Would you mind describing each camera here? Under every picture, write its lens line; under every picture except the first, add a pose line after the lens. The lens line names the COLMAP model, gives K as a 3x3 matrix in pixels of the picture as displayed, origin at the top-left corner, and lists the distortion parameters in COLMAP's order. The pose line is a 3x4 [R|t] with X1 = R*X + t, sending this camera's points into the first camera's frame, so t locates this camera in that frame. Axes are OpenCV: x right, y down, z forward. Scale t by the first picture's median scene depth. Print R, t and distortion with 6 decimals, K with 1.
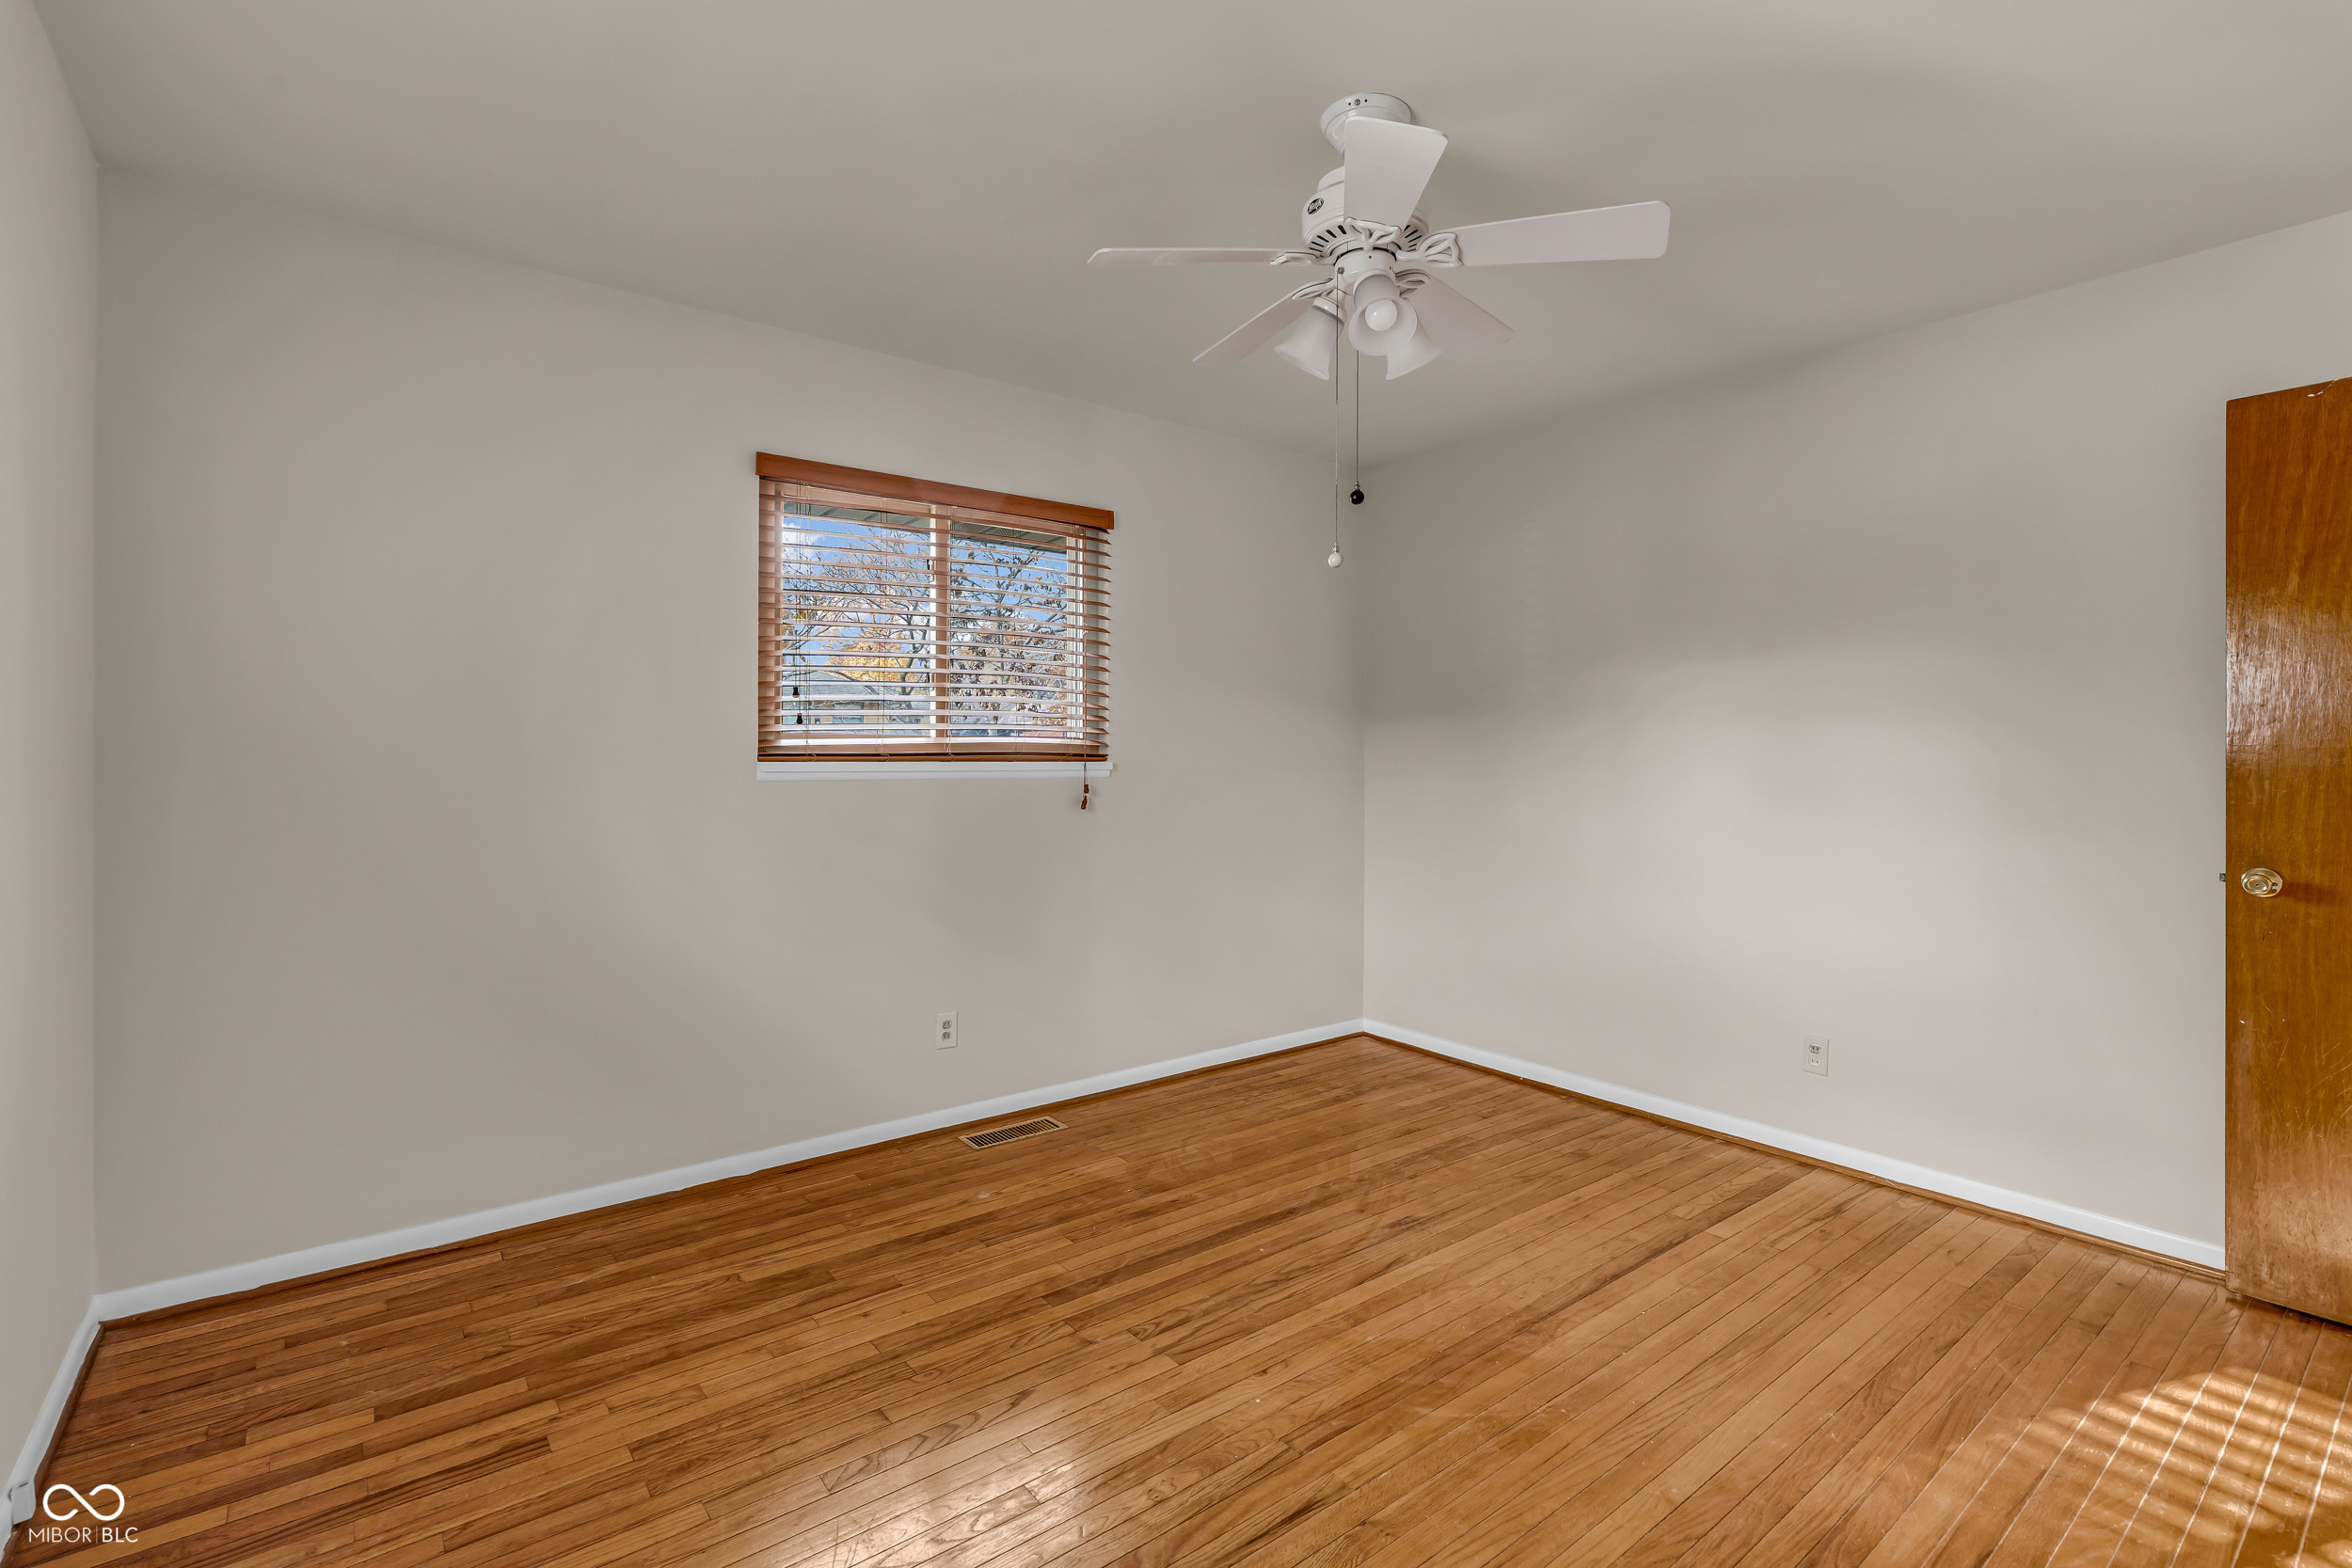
lens RADIAL K [[1067.6, 0, 1155.6], [0, 1067.6, 765.9], [0, 0, 1]] dist [-0.004291, 0.001280]
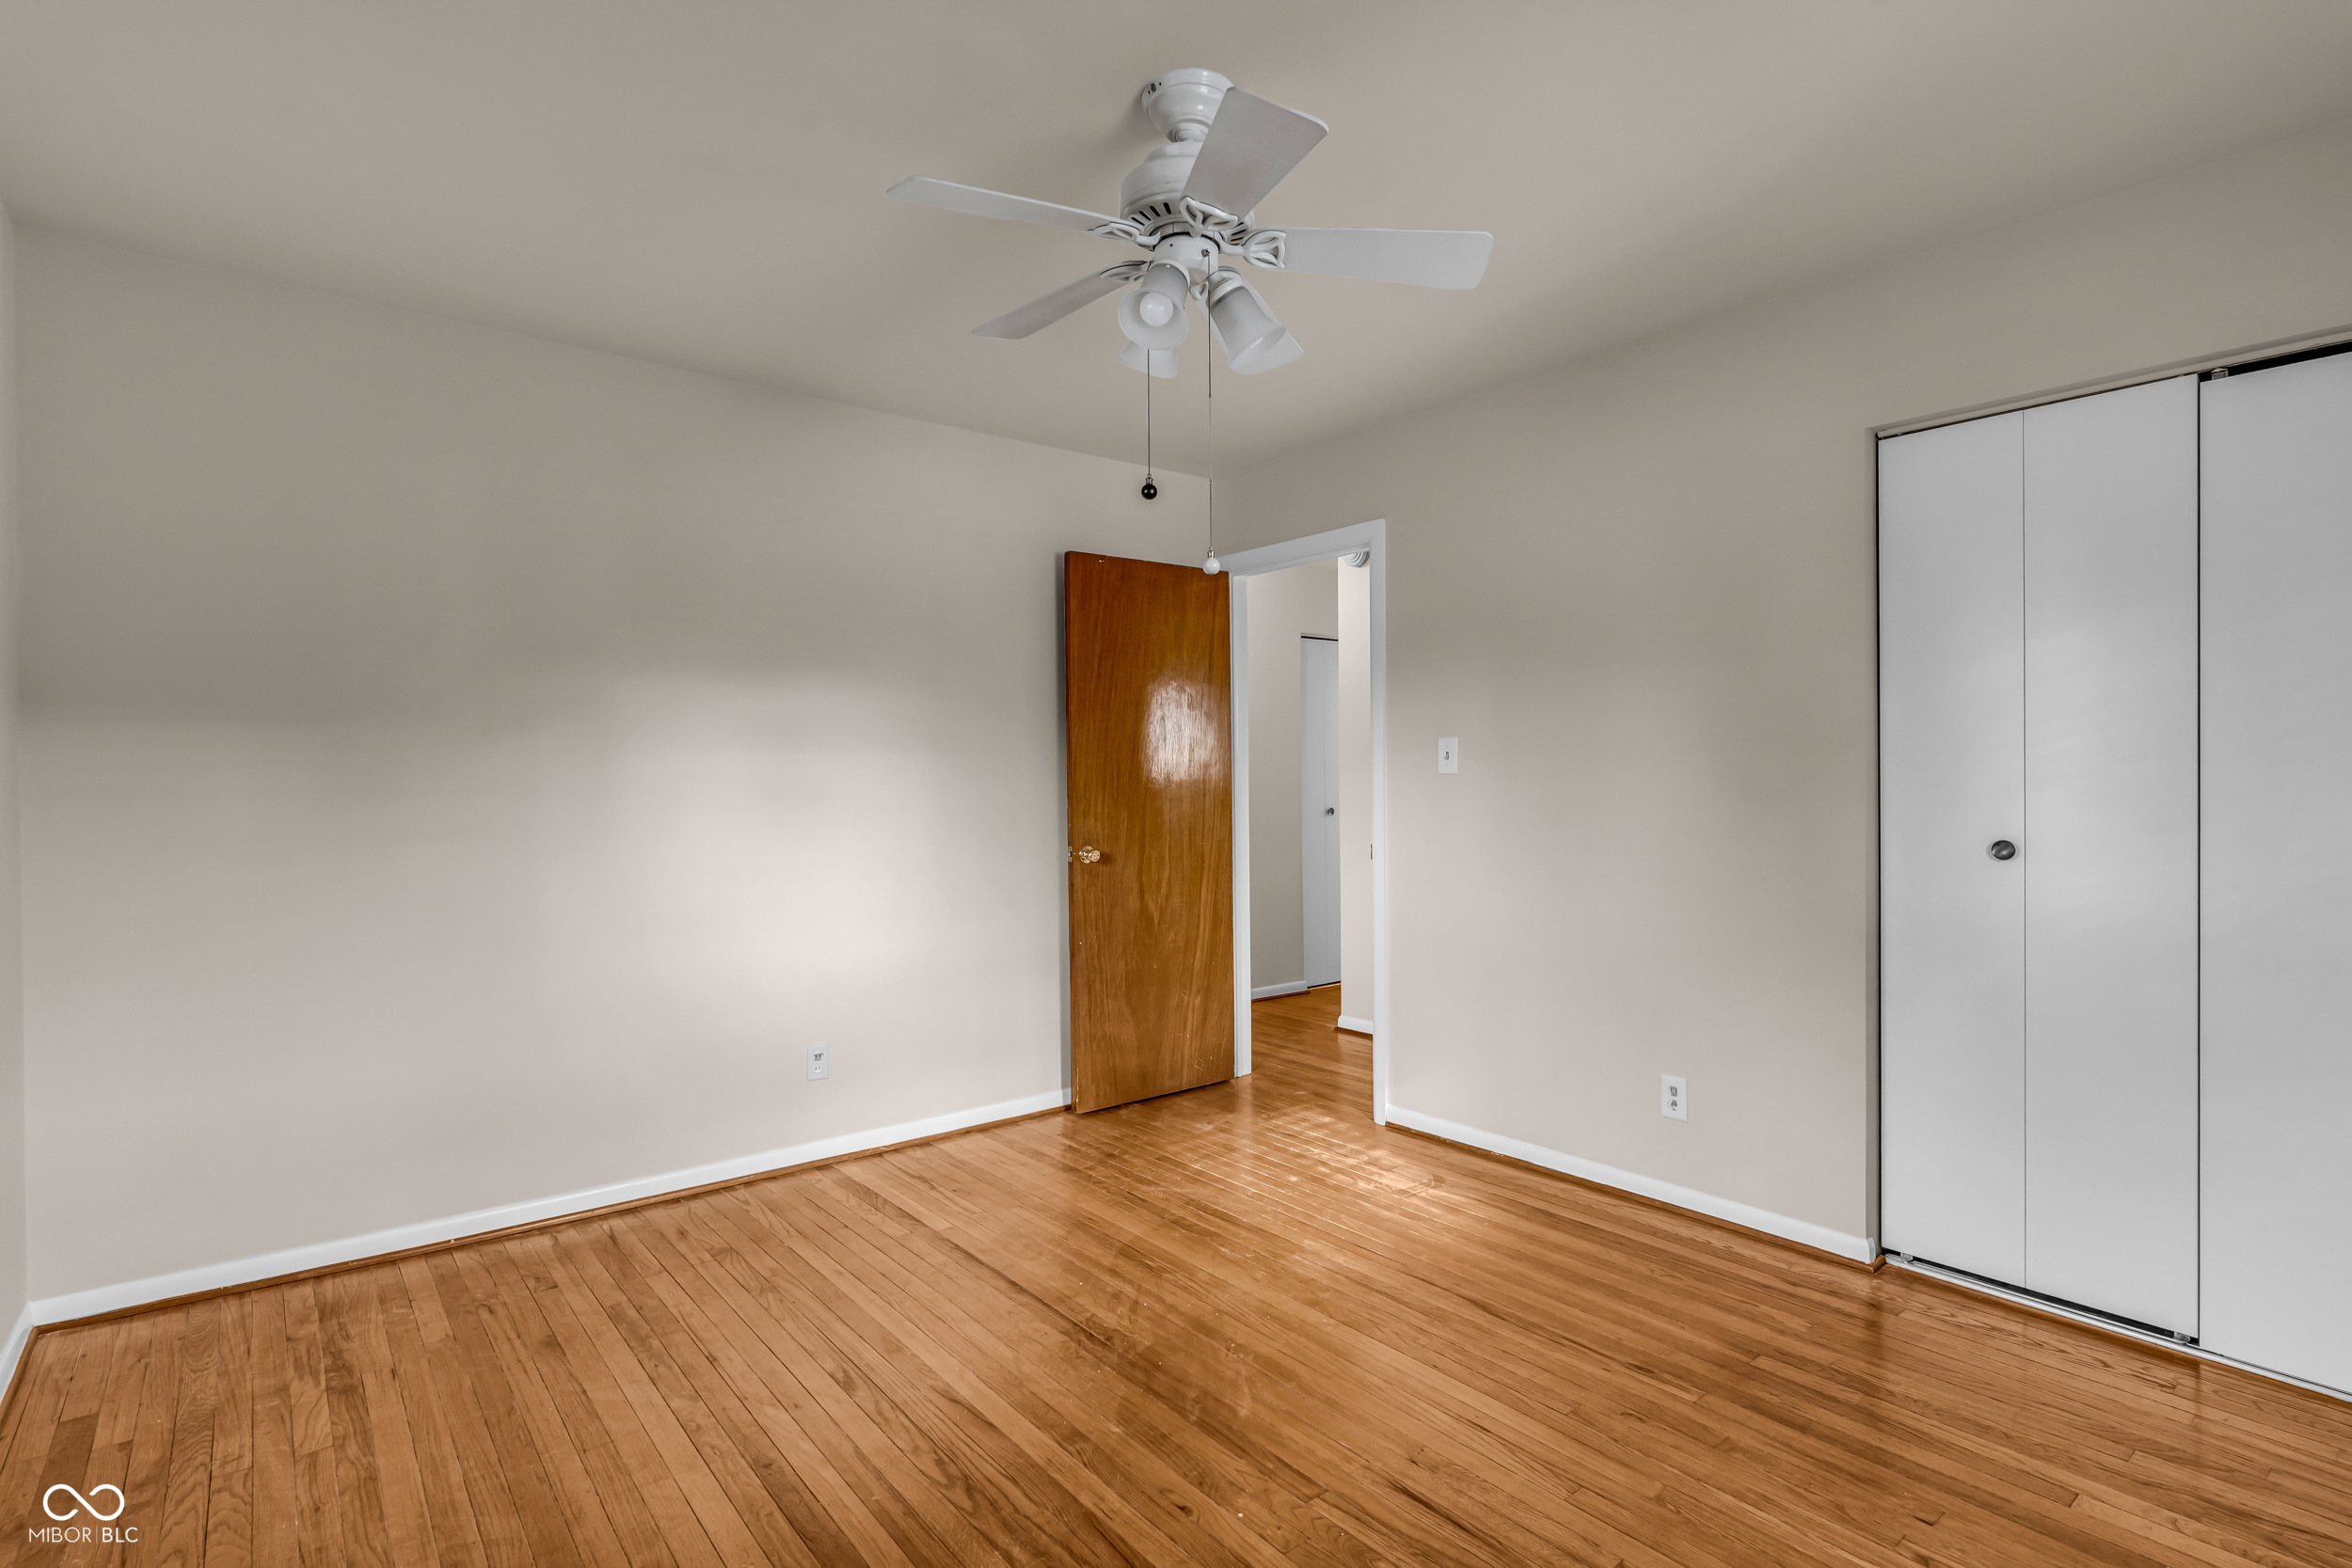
lens RADIAL K [[1142.9, 0, 1170.4], [0, 1142.9, 780.8], [0, 0, 1]] dist [-0.010310, 0.003594]
pose [[-0.022612, -0.004135, 0.999736, -0.575147], [0.020290, 0.999784, 0.004594, -0.006760], [-0.999538, 0.020389, -0.022523, 0.740192]]
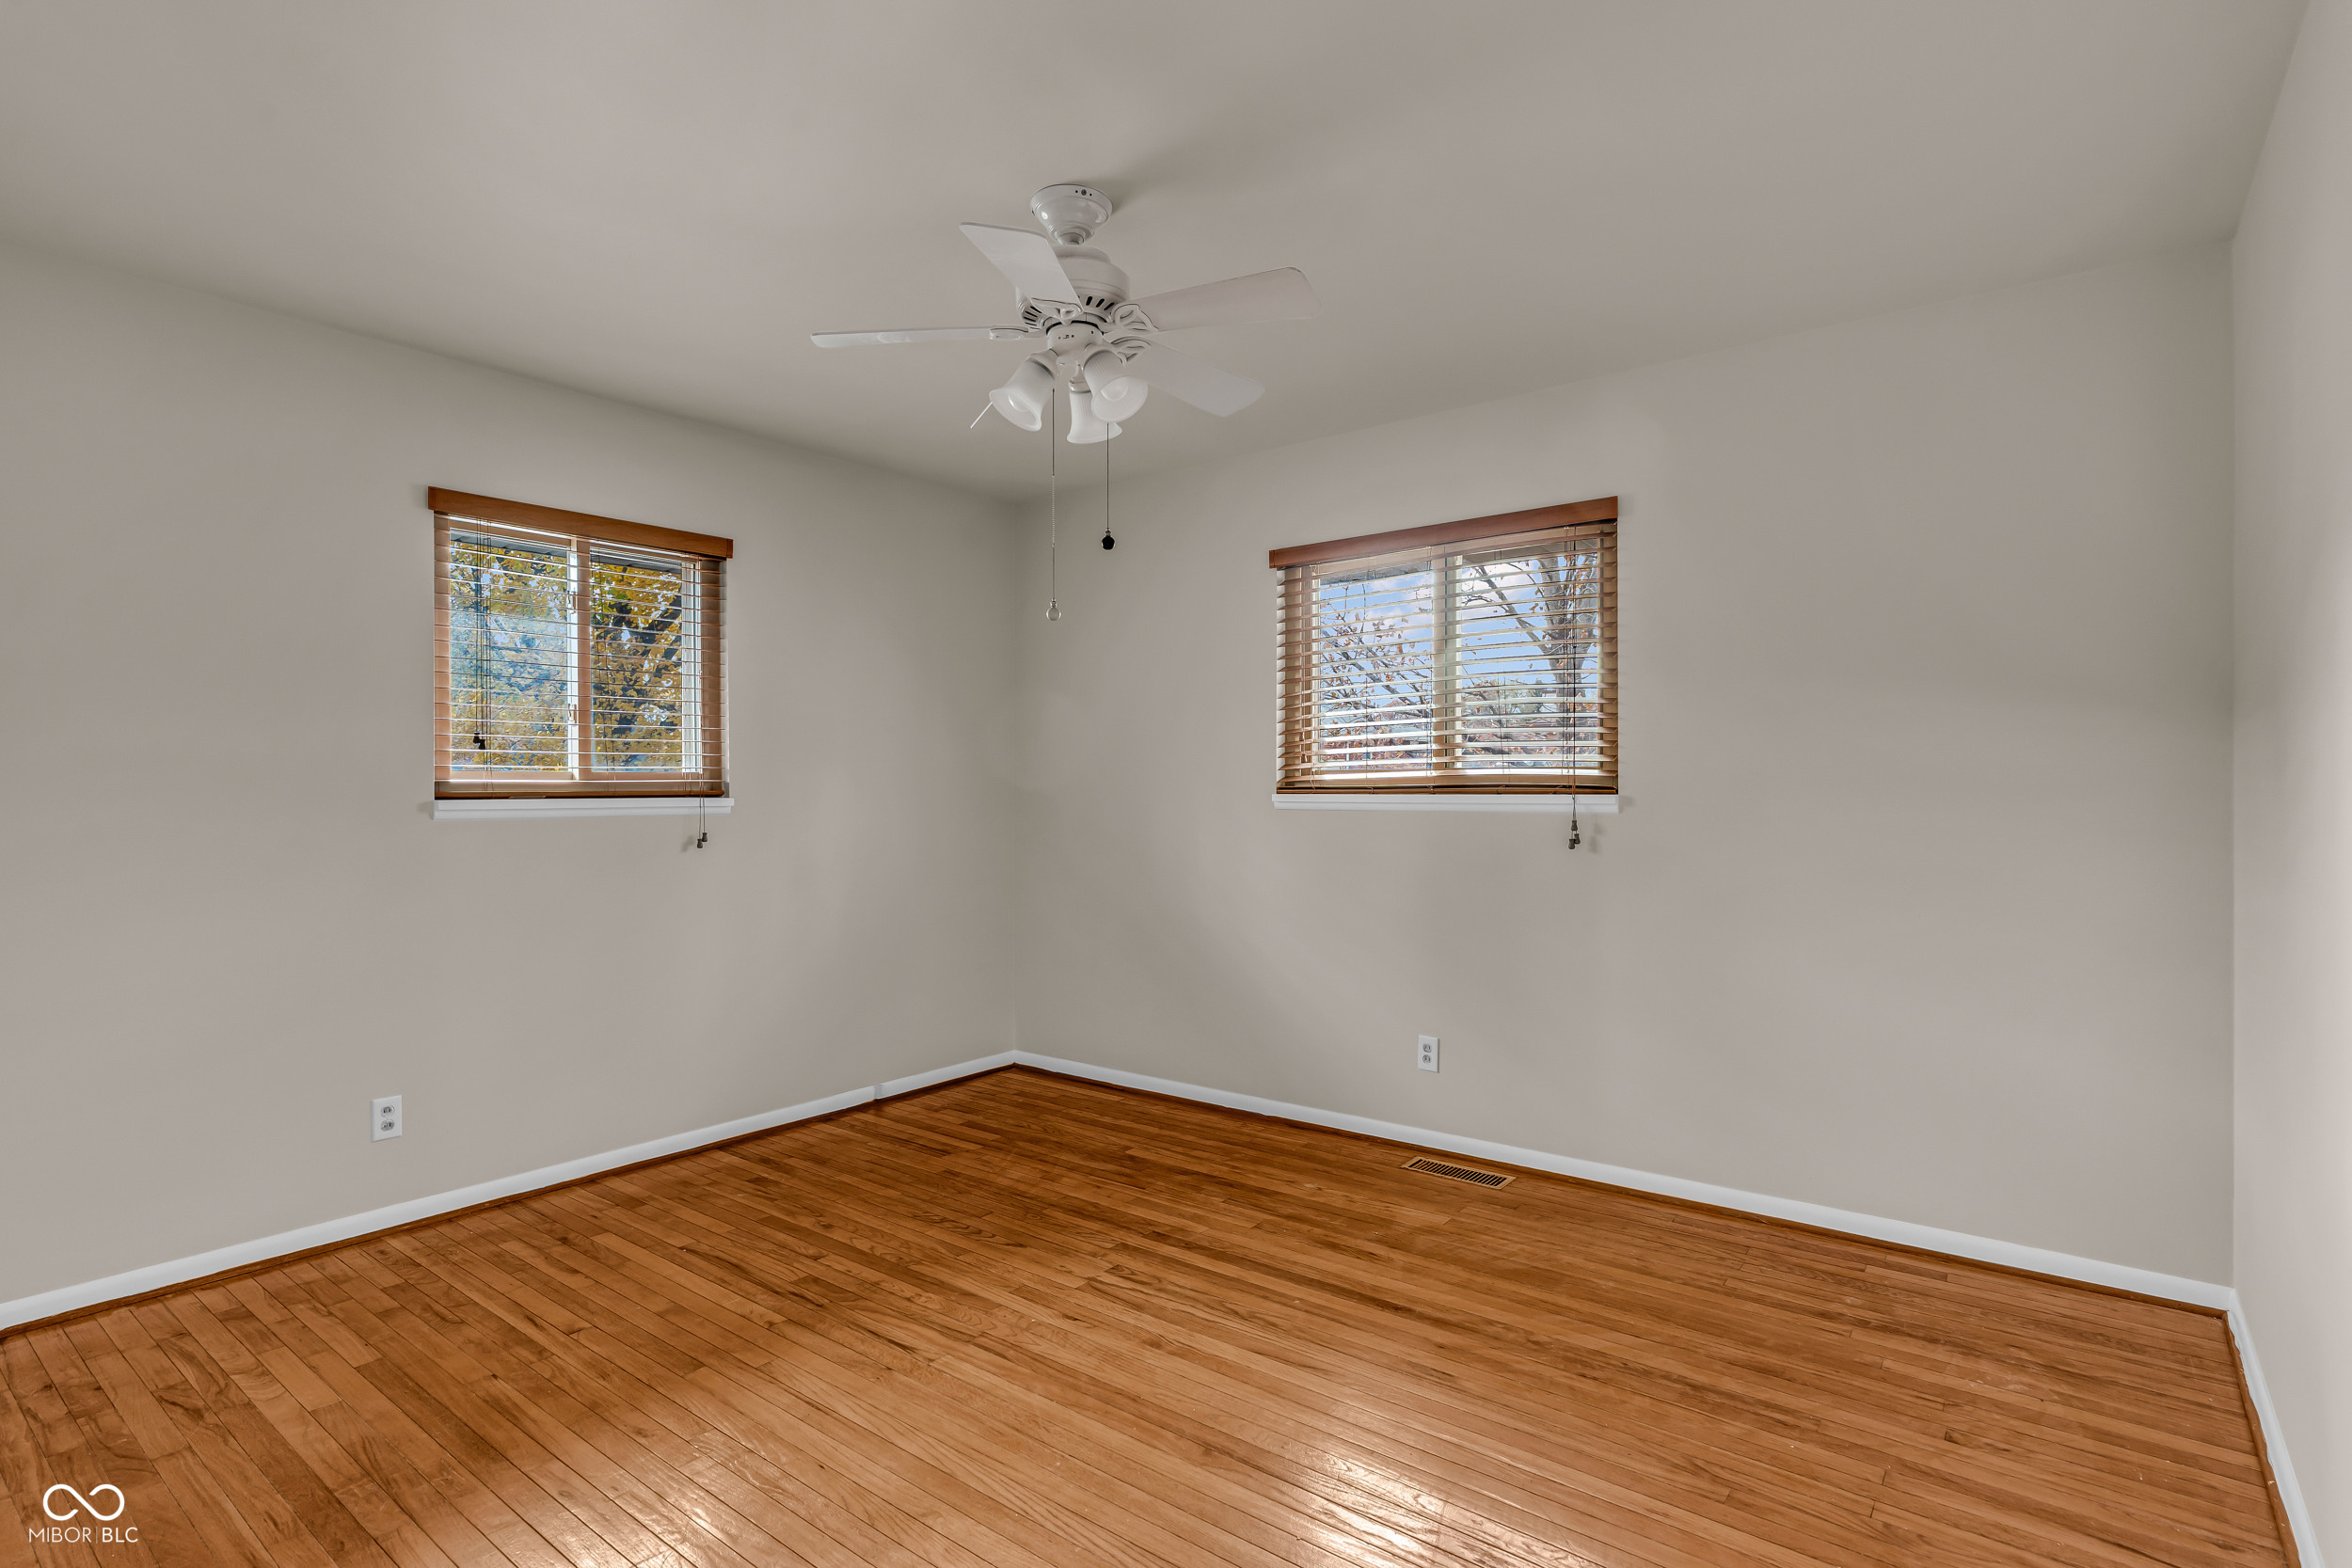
lens RADIAL K [[1142.9, 0, 1188.0], [0, 1142.9, 791.0], [0, 0, 1]] dist [-0.010310, 0.003594]
pose [[0.259813, -0.001728, -0.965658, 0.963986], [-0.009370, 0.999947, -0.004310, 0.000056], [0.965614, 0.010168, 0.259783, 0.574847]]
